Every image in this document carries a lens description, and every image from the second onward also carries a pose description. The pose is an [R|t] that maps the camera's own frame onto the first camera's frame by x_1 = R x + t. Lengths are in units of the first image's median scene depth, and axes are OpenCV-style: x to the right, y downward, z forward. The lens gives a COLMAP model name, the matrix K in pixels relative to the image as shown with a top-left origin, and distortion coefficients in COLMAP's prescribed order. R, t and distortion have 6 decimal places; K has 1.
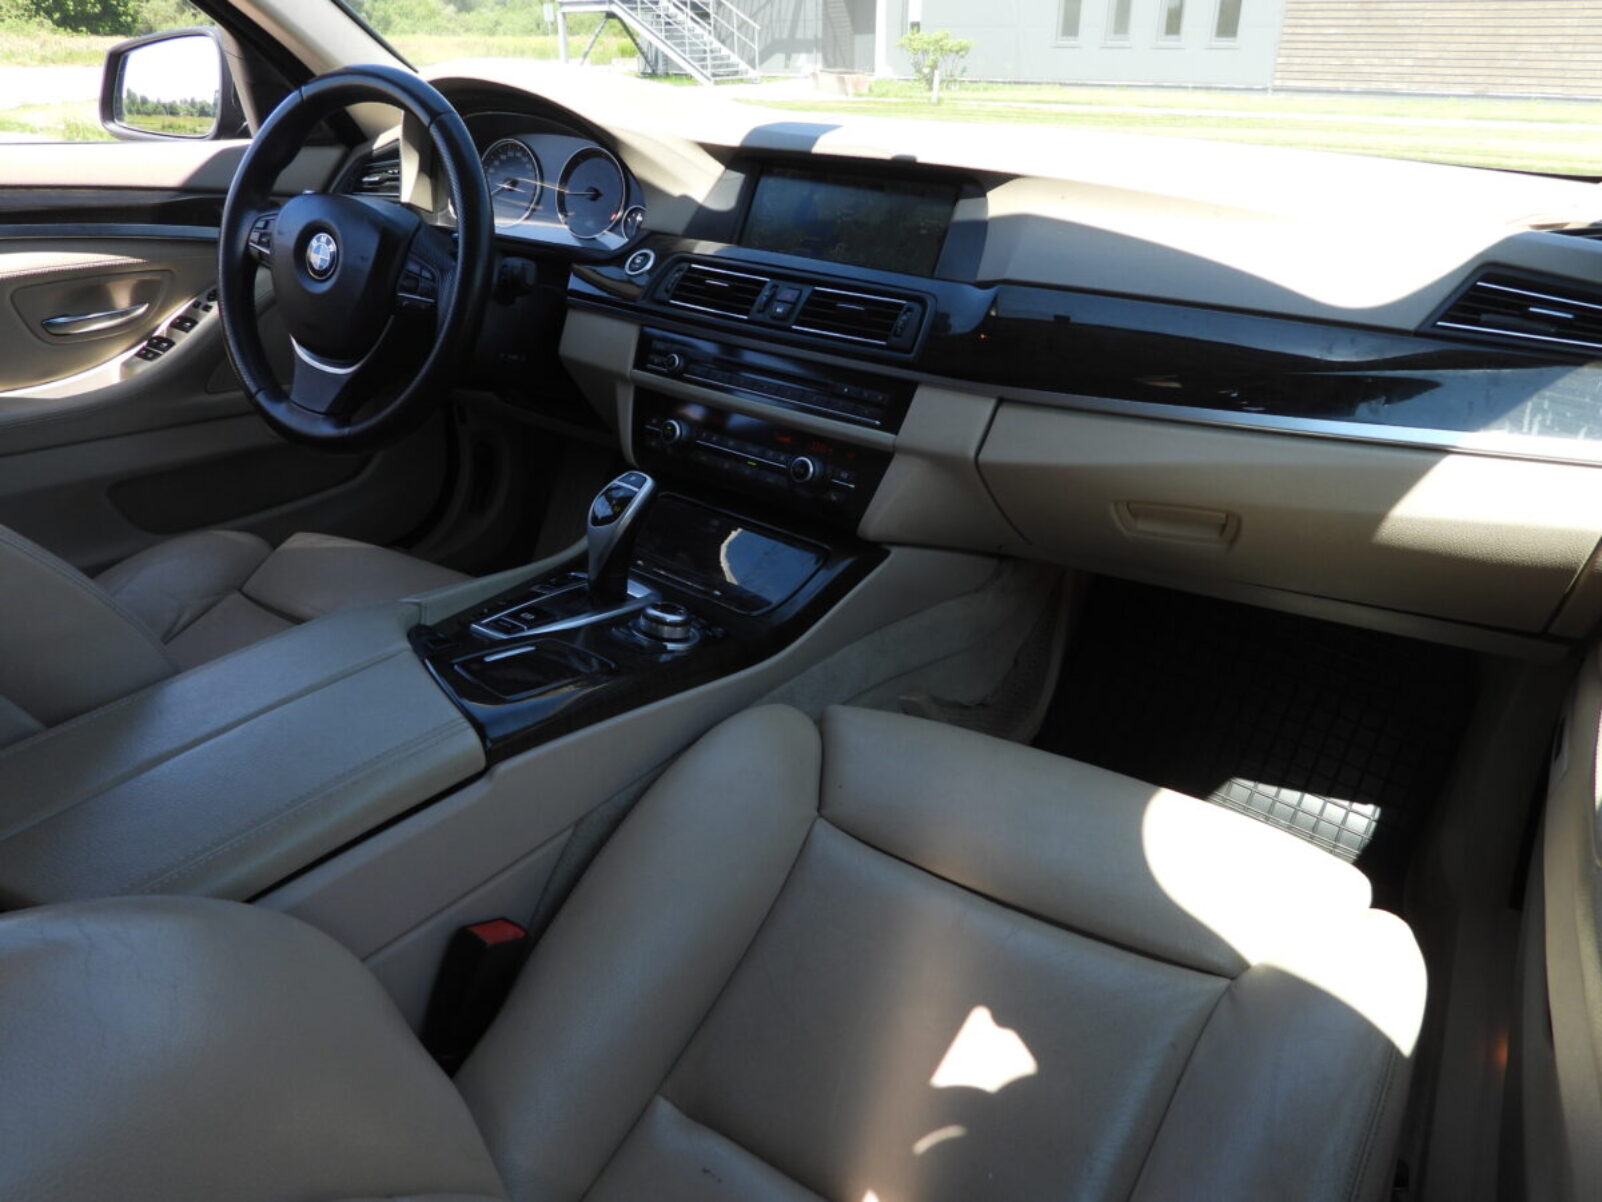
lens RADIAL K [[1140.6, 0, 804.1], [0, 1140.6, 603.5], [0, 0, 1]] dist [-0.032919, 0.018743]
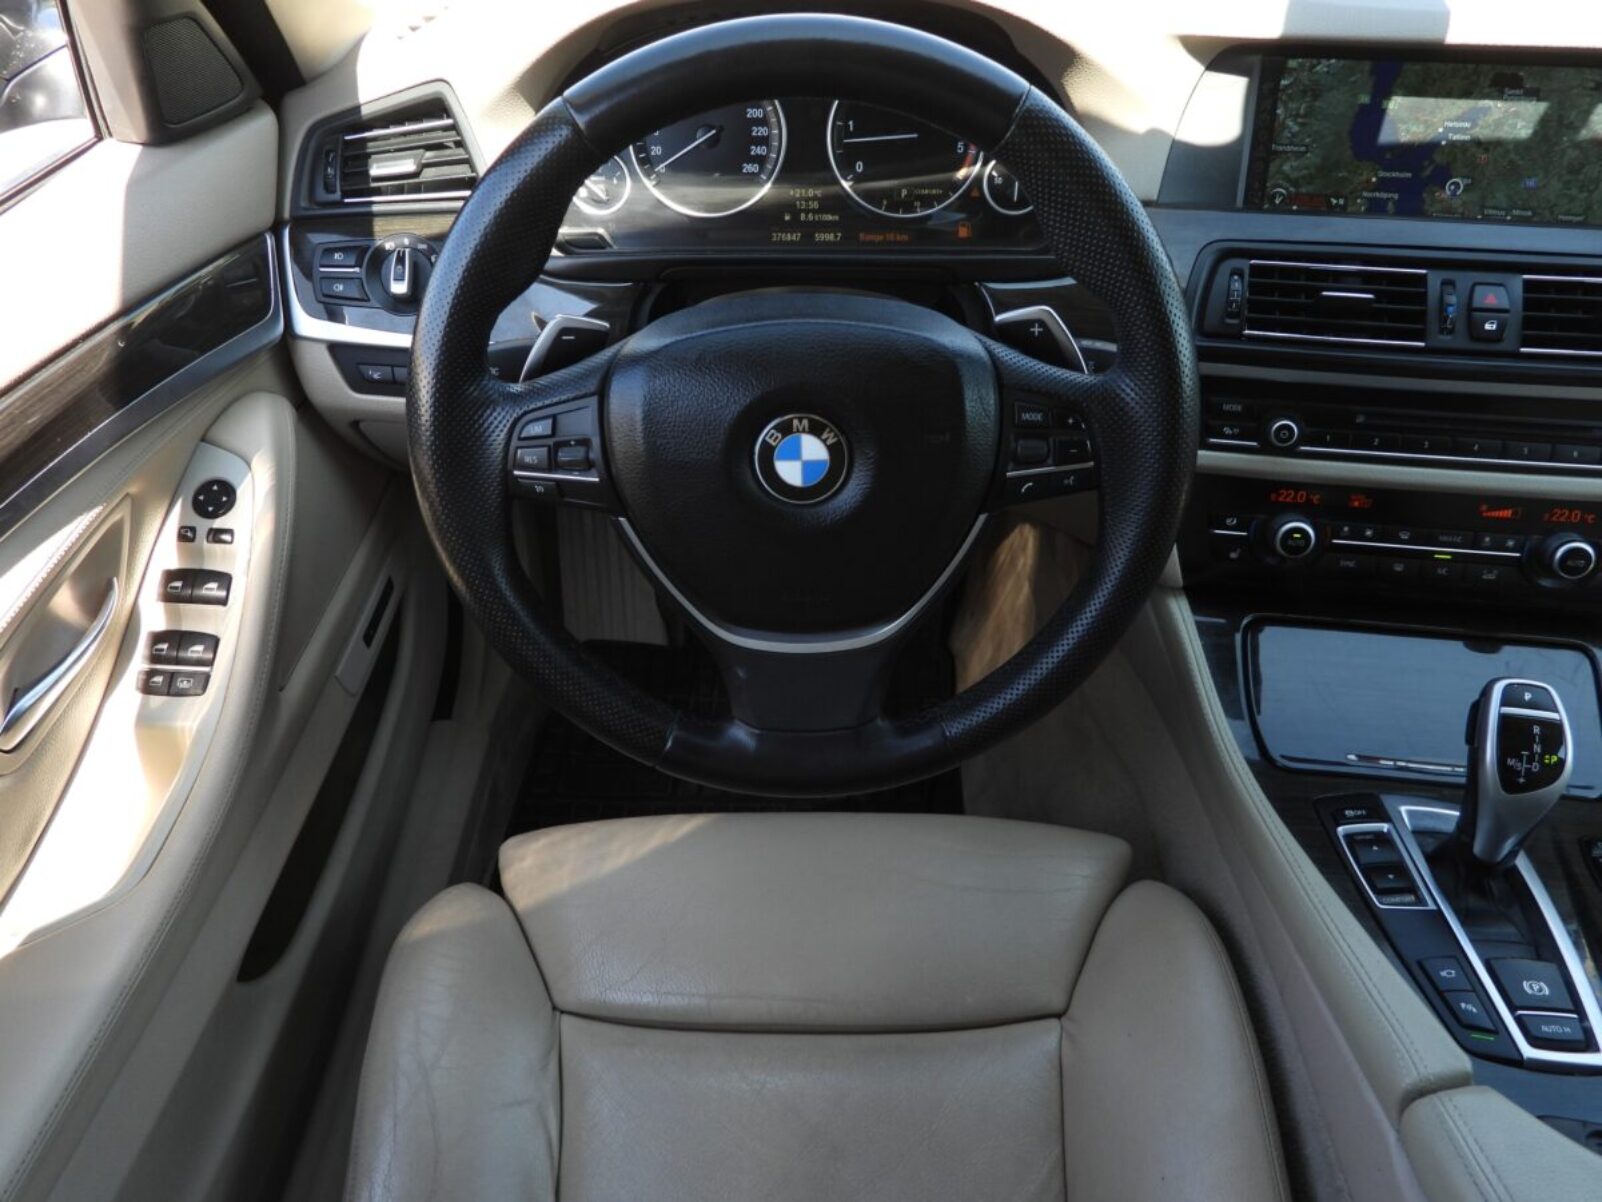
lens RADIAL K [[1214.7, 0, 798.6], [0, 1214.7, 596.8], [0, 0, 1]] dist [-0.007455, -0.011283]
pose [[0.863221, -0.353506, 0.360393, -0.632602], [0.255276, 0.921560, 0.292507, -0.403436], [-0.435527, -0.160499, 0.885752, 0.533867]]
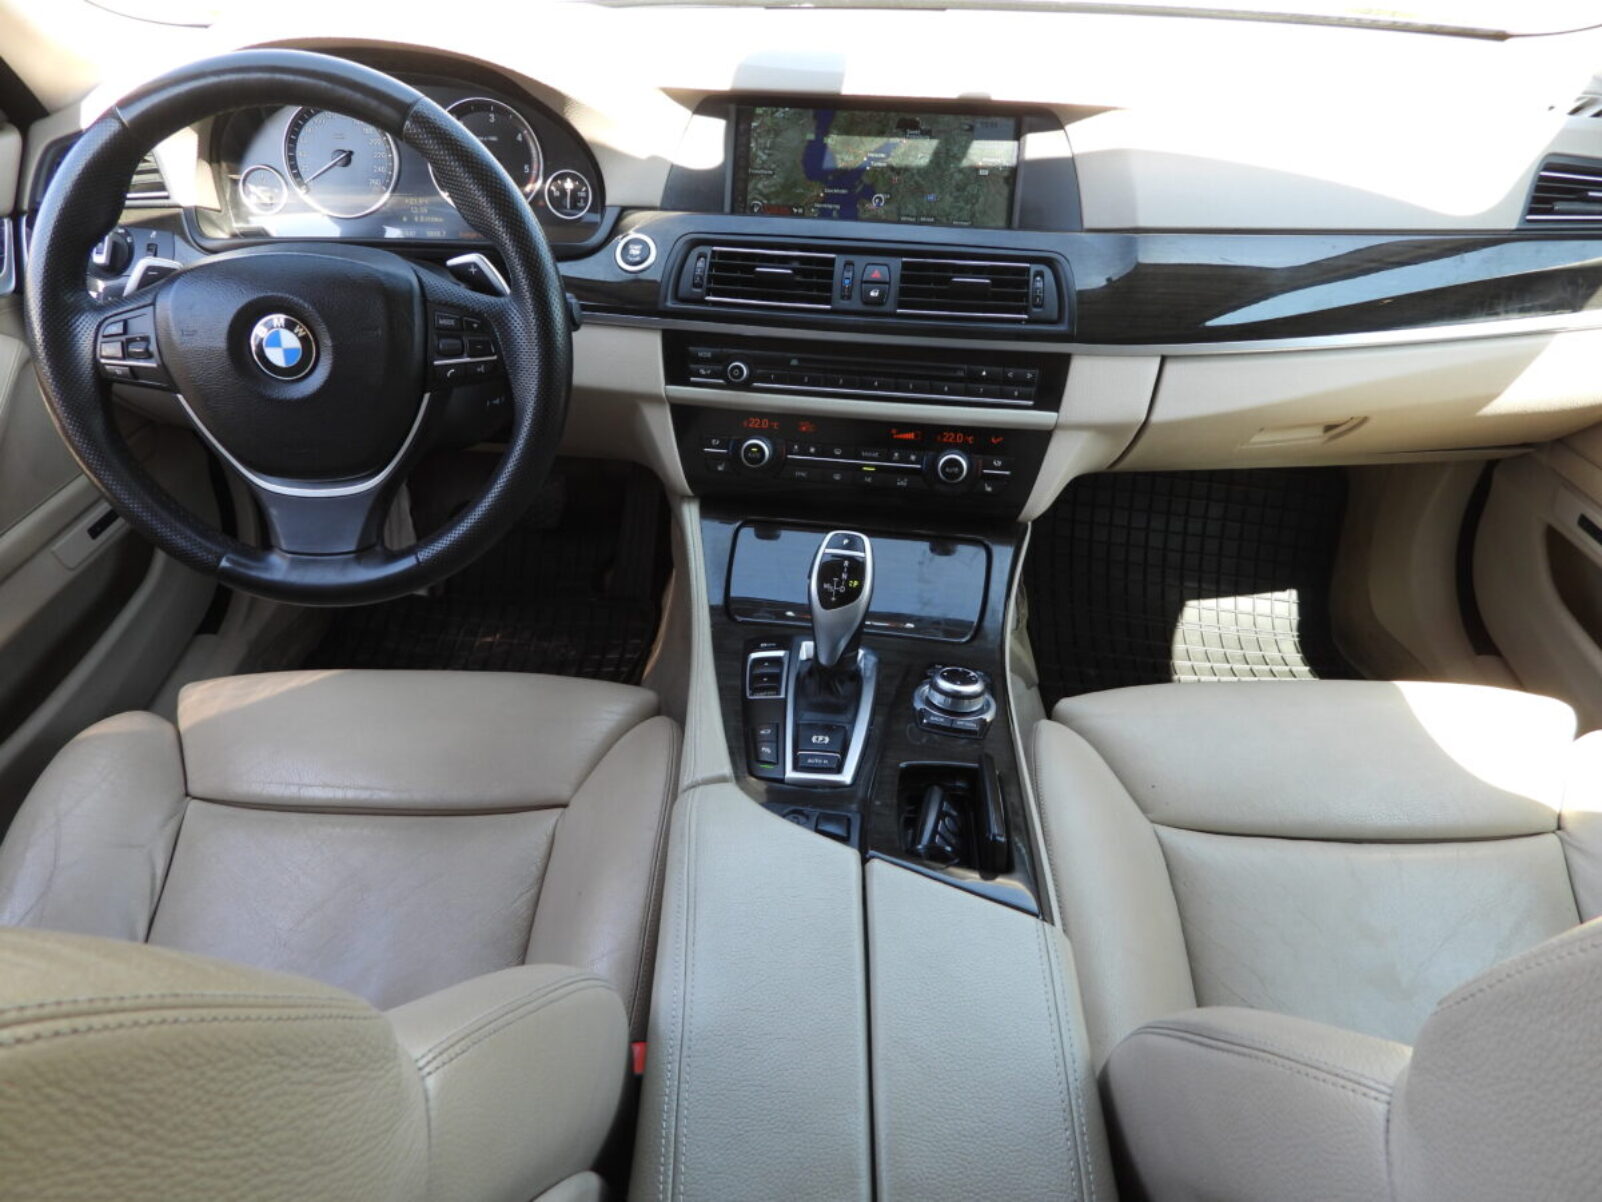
lens RADIAL K [[1140.6, 0, 813.0], [0, 1140.6, 604.8], [0, 0, 1]] dist [-0.032919, 0.018743]
pose [[0.862348, -0.317381, 0.394493, -0.469019], [0.236639, 0.941453, 0.240141, -0.247143], [-0.447613, -0.113732, 0.886965, 0.215741]]
